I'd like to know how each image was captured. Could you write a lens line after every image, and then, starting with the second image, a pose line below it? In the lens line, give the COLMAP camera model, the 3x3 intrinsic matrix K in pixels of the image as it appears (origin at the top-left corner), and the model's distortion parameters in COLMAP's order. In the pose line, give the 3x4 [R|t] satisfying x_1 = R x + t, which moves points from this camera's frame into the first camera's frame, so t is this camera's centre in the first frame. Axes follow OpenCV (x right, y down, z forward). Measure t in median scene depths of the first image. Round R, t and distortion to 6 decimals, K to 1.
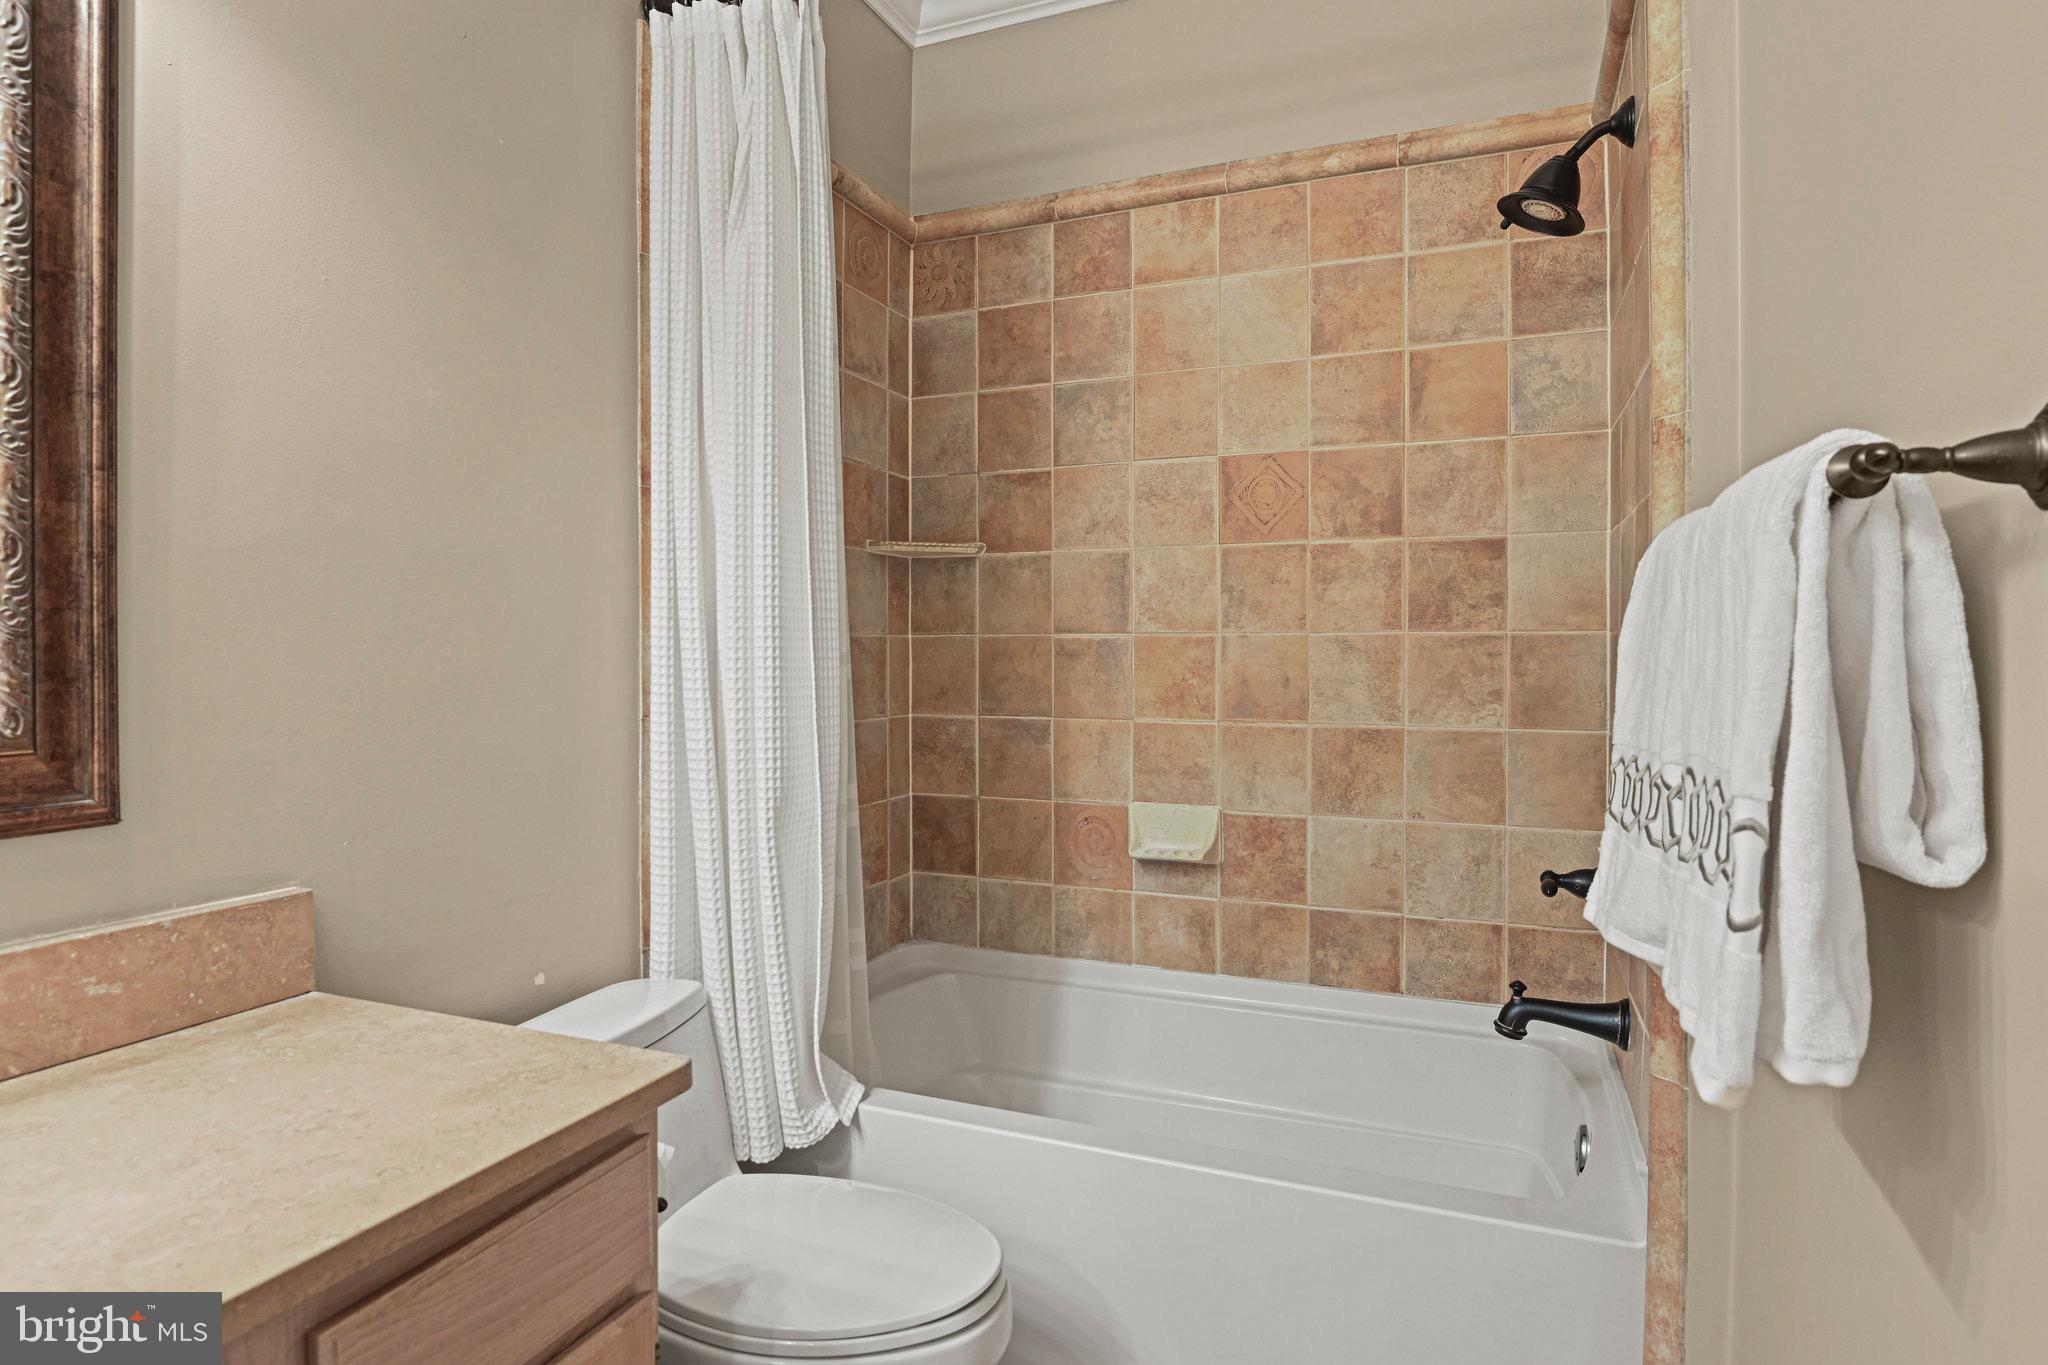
lens RADIAL K [[1114.8, 0, 1024.8], [0, 1114.8, 650.2], [0, 0, 1]] dist [-0.000601, 0.000185]
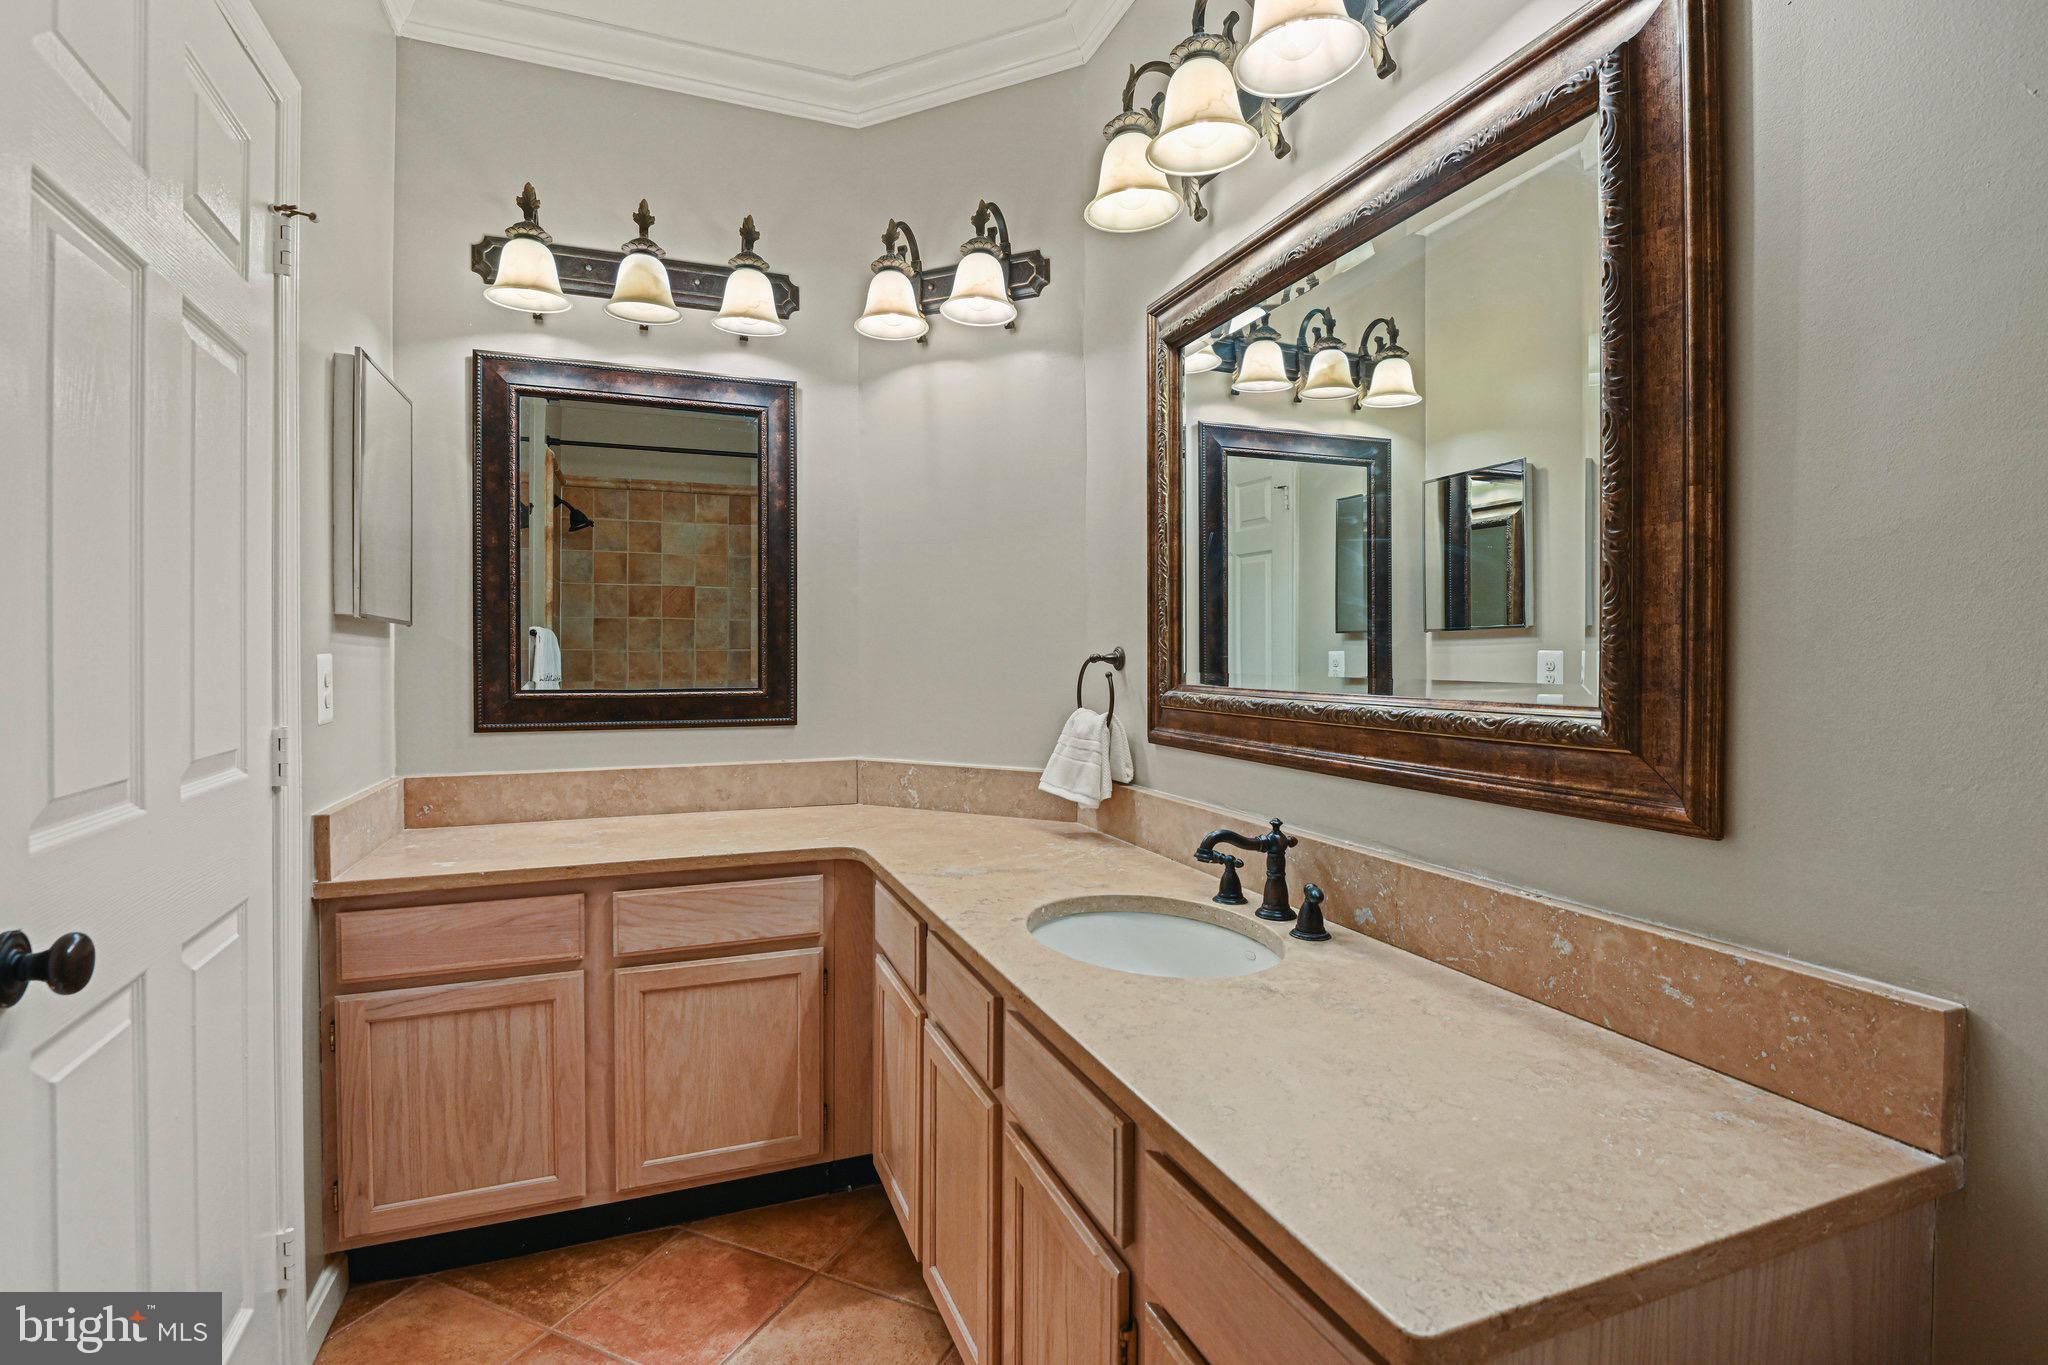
lens RADIAL K [[959.5, 0, 1027.1], [0, 959.5, 673.8], [0, 0, 1]] dist [-0.006836, -0.008716]
pose [[-0.718469, 0.008726, -0.695504, 0.211256], [-0.004470, 0.999843, 0.017162, -0.002604], [0.695545, 0.015439, -0.718317, 1.226934]]
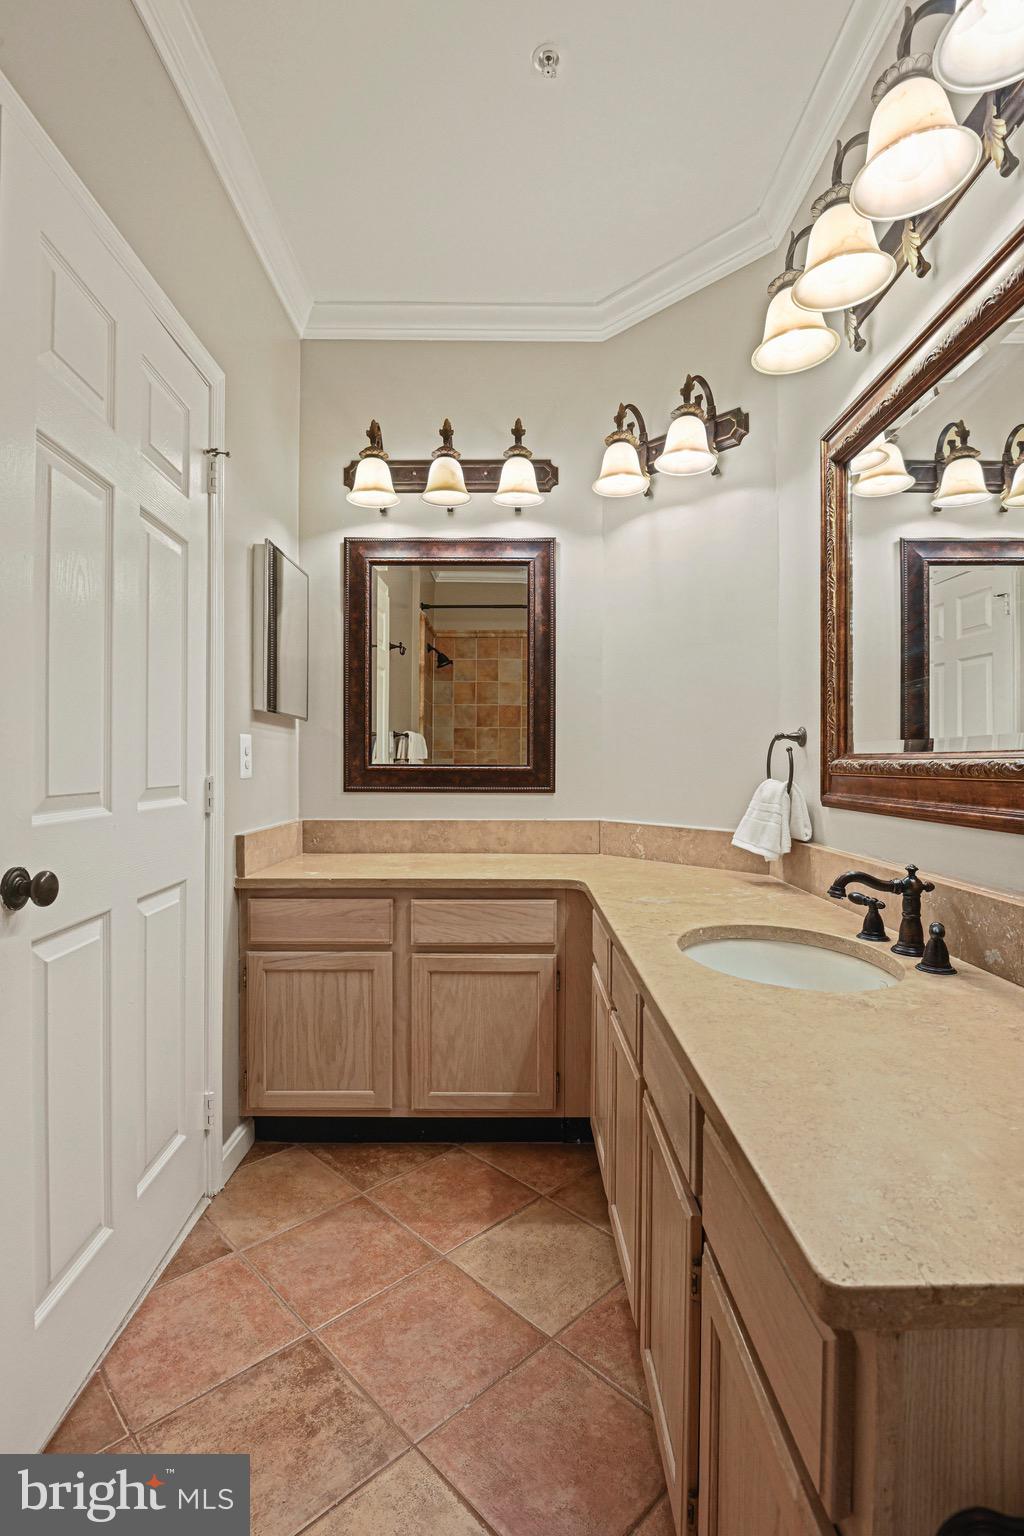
lens RADIAL K [[728.7, 0, 511.9], [0, 728.7, 772.1], [0, 0, 1]] dist [-0.002785, -0.018157]
pose [[-0.923702, -0.000371, -0.383112, 0.027187], [-0.005881, 0.999895, 0.013213, 0.069452], [0.383067, 0.014458, -0.923608, 1.314713]]
